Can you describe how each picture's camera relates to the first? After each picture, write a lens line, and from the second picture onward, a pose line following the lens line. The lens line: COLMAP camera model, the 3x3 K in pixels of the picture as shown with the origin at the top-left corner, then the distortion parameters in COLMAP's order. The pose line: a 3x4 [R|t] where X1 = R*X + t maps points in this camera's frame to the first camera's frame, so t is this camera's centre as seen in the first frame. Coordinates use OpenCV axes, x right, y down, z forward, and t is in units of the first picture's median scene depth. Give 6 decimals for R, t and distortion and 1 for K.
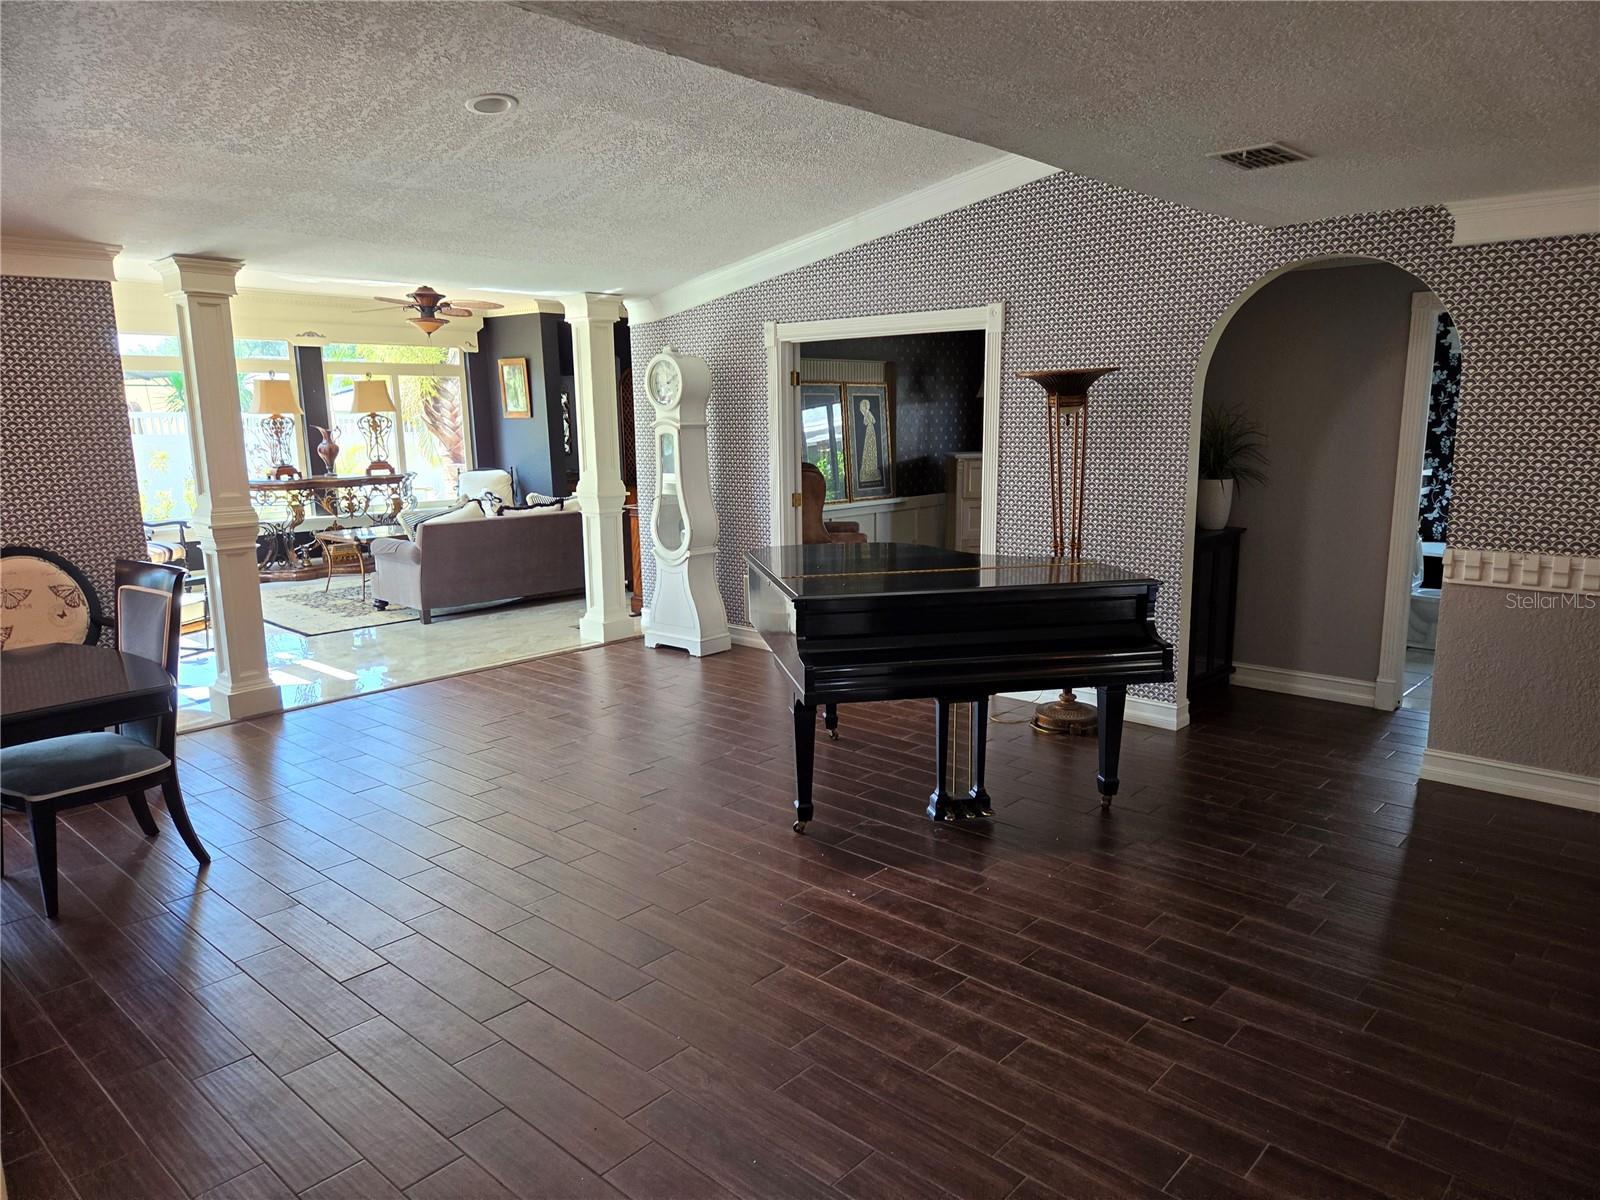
lens RADIAL K [[1076.7, 0, 814.2], [0, 1076.7, 603.6], [0, 0, 1]] dist [0.046482, -0.034114]
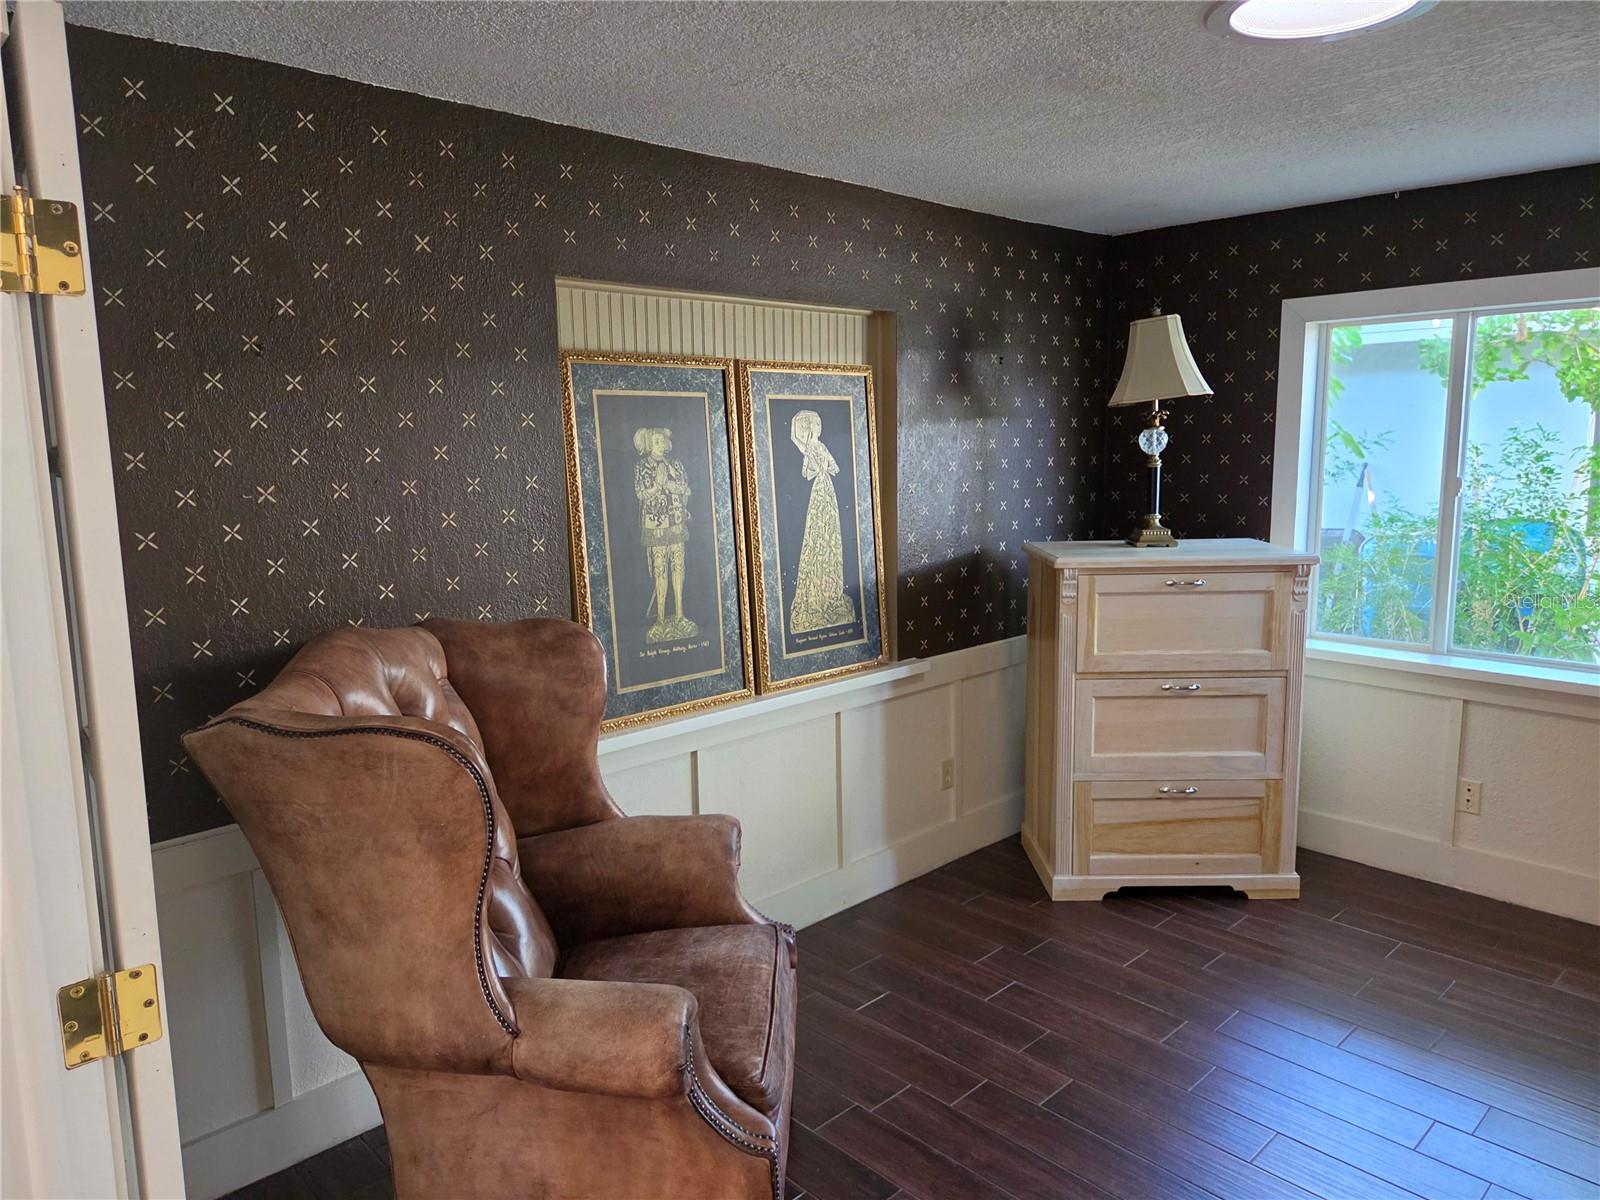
lens RADIAL K [[1076.7, 0, 800.4], [0, 1076.7, 594.1], [0, 0, 1]] dist [0.046482, -0.034114]
pose [[0.997114, 0.004257, -0.075802, 0.071506], [-0.006670, 0.999478, -0.031608, -0.112460], [0.075627, 0.032022, 0.996622, 0.621890]]
